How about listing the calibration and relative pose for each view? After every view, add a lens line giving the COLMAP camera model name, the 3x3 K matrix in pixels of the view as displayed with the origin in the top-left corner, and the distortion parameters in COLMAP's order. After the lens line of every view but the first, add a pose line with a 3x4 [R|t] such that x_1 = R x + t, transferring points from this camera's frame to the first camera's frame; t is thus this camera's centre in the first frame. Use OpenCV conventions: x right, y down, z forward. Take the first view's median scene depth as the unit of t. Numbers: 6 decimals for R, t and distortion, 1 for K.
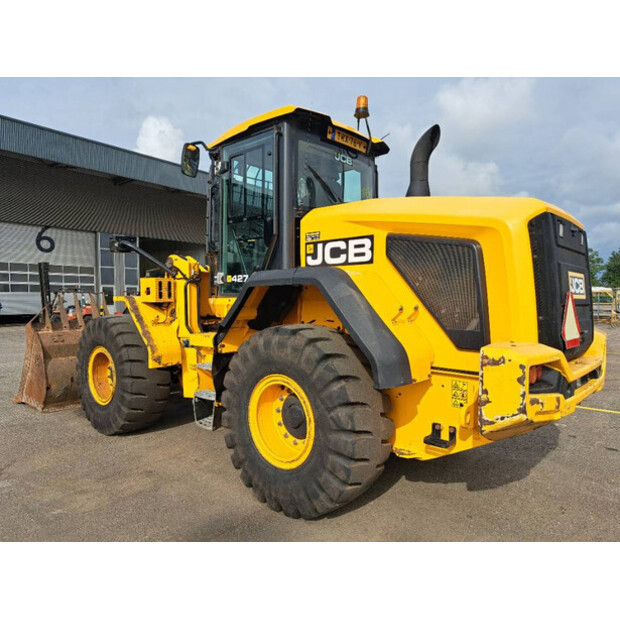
lens RADIAL K [[455.0, 0, 309.3], [0, 455.0, 321.5], [0, 0, 1]] dist [0.041186, -0.003668]
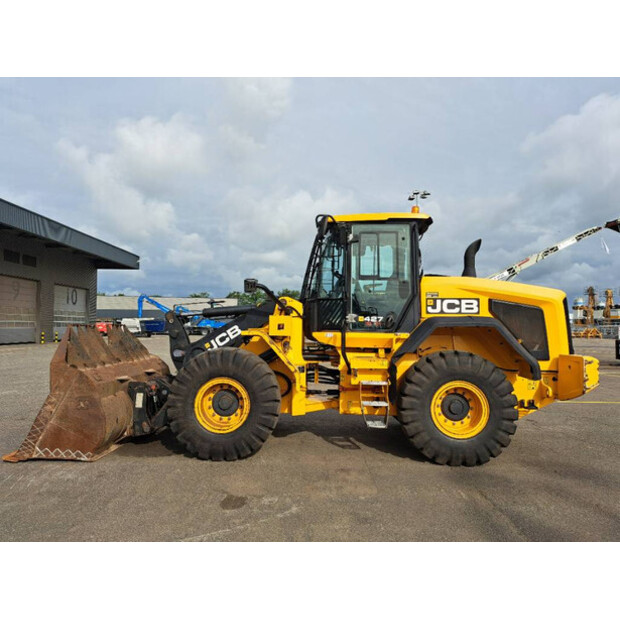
lens RADIAL K [[443.7, 0, 310.0], [0, 443.7, 310.0], [0, 0, 1]] dist [0.008616, 0.001925]
pose [[0.761860, 0.030390, 0.647029, -1.363529], [0.025385, 0.996731, -0.076705, -0.025539], [-0.647244, 0.074863, 0.758598, 0.103780]]
